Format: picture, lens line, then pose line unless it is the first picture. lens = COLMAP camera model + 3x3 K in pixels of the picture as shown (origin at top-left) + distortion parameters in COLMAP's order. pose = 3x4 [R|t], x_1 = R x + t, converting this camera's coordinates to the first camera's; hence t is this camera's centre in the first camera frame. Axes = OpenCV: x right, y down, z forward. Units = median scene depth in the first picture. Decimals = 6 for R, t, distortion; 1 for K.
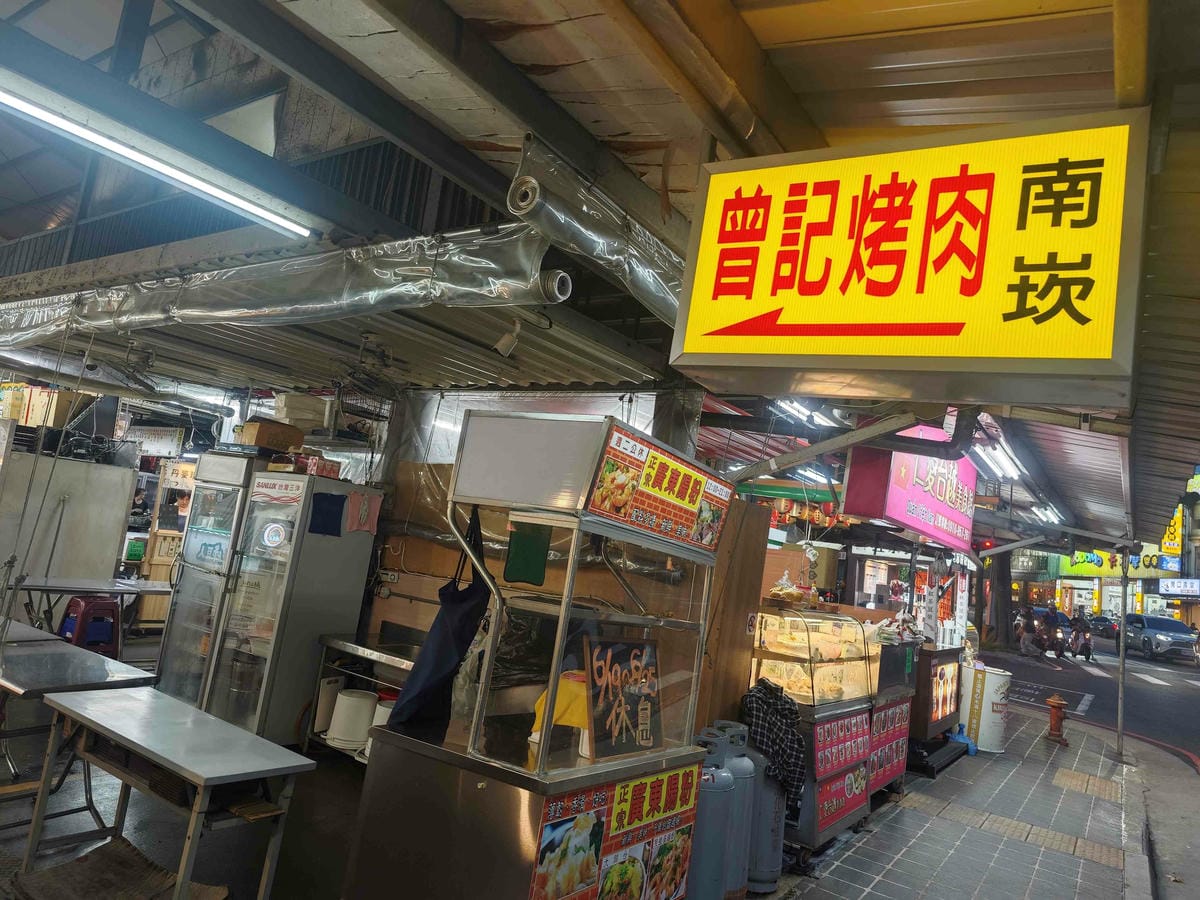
lens RADIAL K [[814.5, 0, 577.4], [0, 814.5, 445.3], [0, 0, 1]] dist [-0.003824, -0.000220]
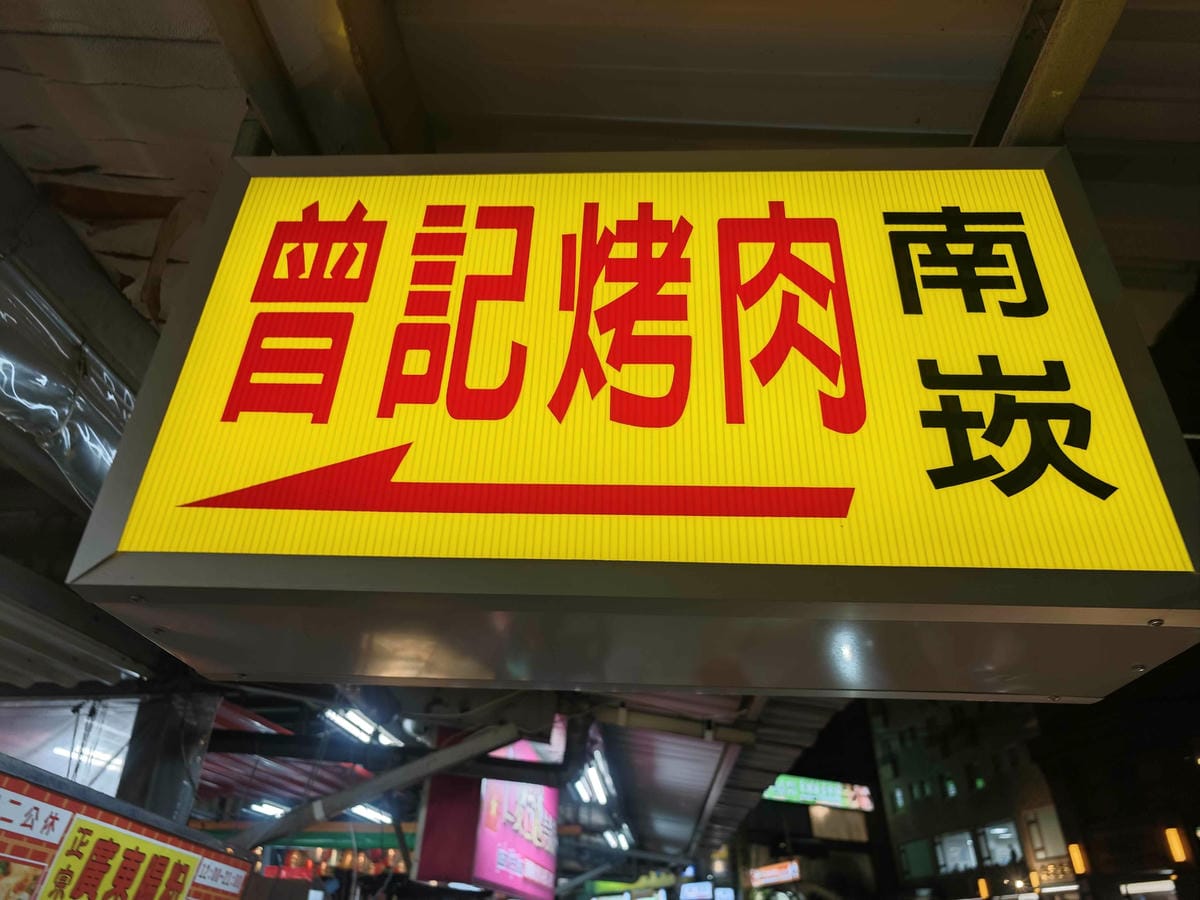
lens RADIAL K [[814.5, 0, 577.4], [0, 814.5, 445.3], [0, 0, 1]] dist [-0.003824, -0.000220]
pose [[0.860118, 0.142994, 0.489642, 0.129512], [0.045486, 0.934580, -0.352833, -0.026807], [-0.508063, 0.325750, 0.797345, 0.641897]]
